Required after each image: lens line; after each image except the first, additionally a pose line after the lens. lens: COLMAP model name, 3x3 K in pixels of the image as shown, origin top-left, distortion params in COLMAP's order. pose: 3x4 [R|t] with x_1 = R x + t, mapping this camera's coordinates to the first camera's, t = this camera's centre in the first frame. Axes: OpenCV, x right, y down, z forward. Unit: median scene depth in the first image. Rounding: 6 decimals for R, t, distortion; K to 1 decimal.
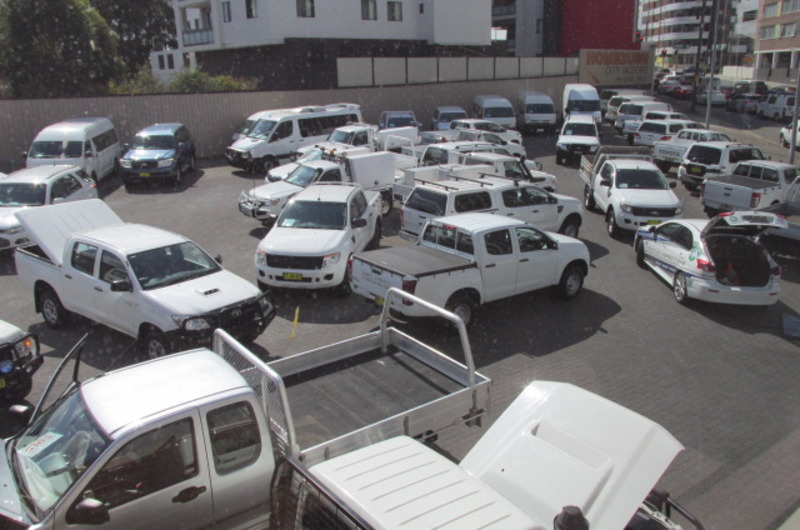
lens RADIAL K [[680.4, 0, 400.0], [0, 680.4, 265.0], [0, 0, 1]] dist [-0.000423, -0.040898]
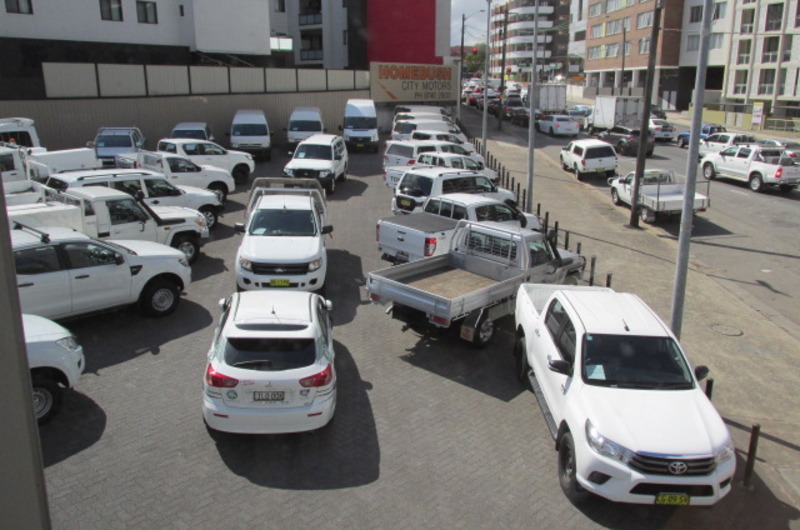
lens RADIAL K [[680.4, 0, 400.0], [0, 680.4, 265.0], [0, 0, 1]] dist [-0.000423, -0.040898]
pose [[0.984207, -0.022155, 0.175632, 0.133725], [0.025338, 0.999553, -0.015898, -0.023917], [-0.175201, 0.020097, 0.984327, 0.081579]]
